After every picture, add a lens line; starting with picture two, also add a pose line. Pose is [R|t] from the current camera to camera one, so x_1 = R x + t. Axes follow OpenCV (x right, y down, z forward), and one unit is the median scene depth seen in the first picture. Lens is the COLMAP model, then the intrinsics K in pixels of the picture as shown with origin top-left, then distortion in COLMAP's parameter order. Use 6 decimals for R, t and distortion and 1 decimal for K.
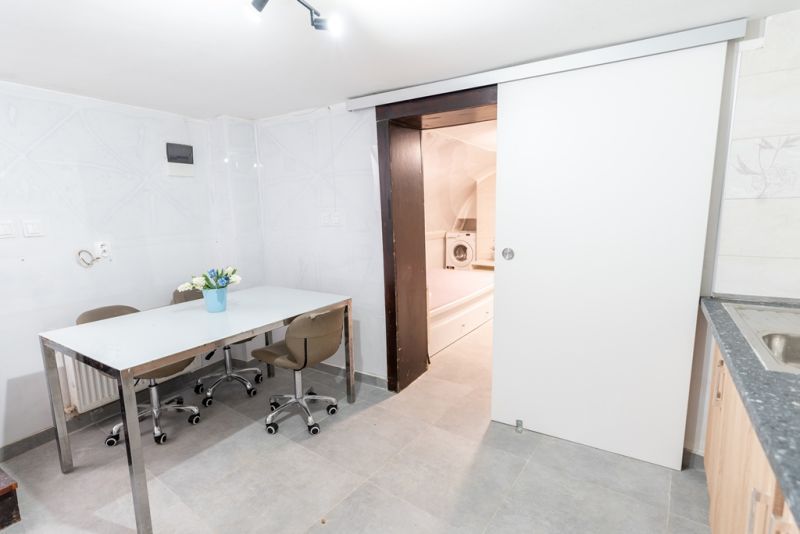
lens RADIAL K [[394.2, 0, 402.0], [0, 394.2, 269.9], [0, 0, 1]] dist [0.001368, 0.000646]
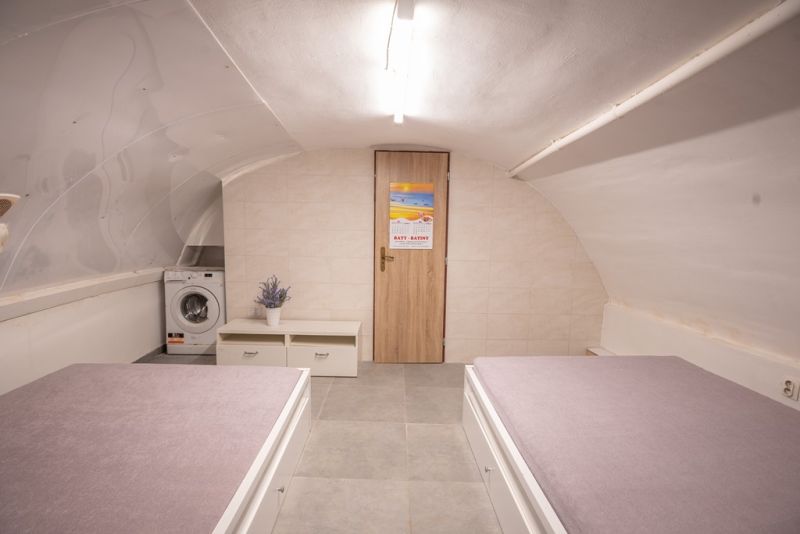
lens RADIAL K [[394.2, 0, 397.6], [0, 394.2, 266.1], [0, 0, 1]] dist [0.001368, 0.000646]
pose [[0.811663, -0.035126, 0.583069, 0.058711], [0.057828, 0.998119, -0.020371, -0.074591], [-0.581256, 0.050252, 0.812168, 0.382010]]
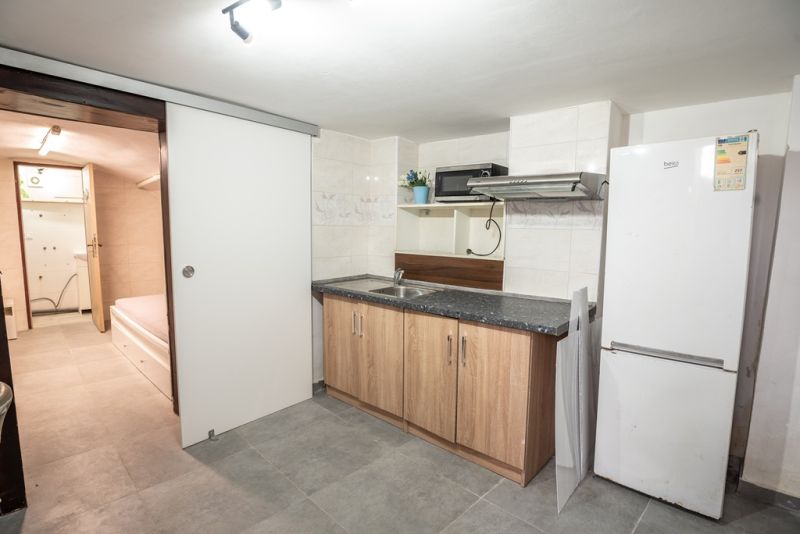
lens RADIAL K [[394.2, 0, 398.9], [0, 394.2, 267.0], [0, 0, 1]] dist [0.001368, 0.000646]
pose [[0.147775, -0.078026, 0.985938, -0.219060], [0.137398, 0.988836, 0.057662, -0.012695], [-0.979431, 0.126945, 0.156846, 0.105456]]
